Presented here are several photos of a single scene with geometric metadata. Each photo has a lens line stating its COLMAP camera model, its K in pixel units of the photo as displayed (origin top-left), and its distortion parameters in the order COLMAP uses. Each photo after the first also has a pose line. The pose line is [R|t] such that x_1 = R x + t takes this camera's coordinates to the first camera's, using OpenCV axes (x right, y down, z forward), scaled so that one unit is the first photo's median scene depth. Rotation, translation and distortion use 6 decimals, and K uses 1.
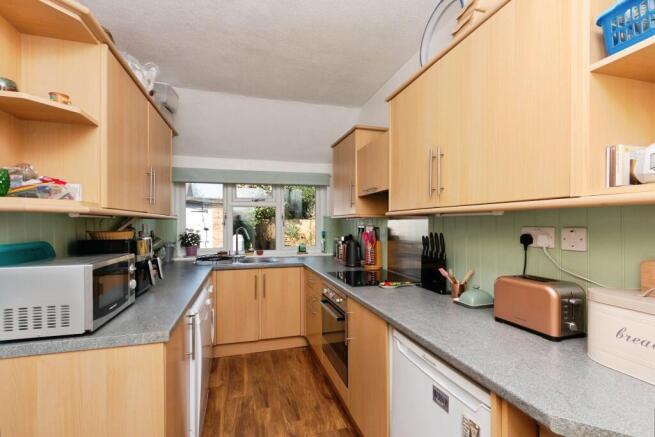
lens RADIAL K [[297.6, 0, 327.7], [0, 297.6, 227.4], [0, 0, 1]] dist [0.003455, 0.000411]
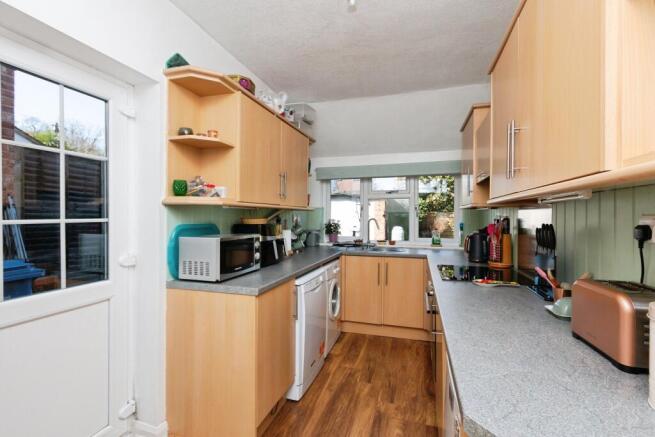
lens RADIAL K [[300.4, 0, 327.5], [0, 300.4, 218.5], [0, 0, 1]] dist [0.000414, 0.000045]
pose [[0.837739, 0.007909, -0.546013, 0.250498], [-0.011206, 0.999934, -0.002710, 0.009552], [0.545956, 0.008389, 0.837772, -0.002527]]
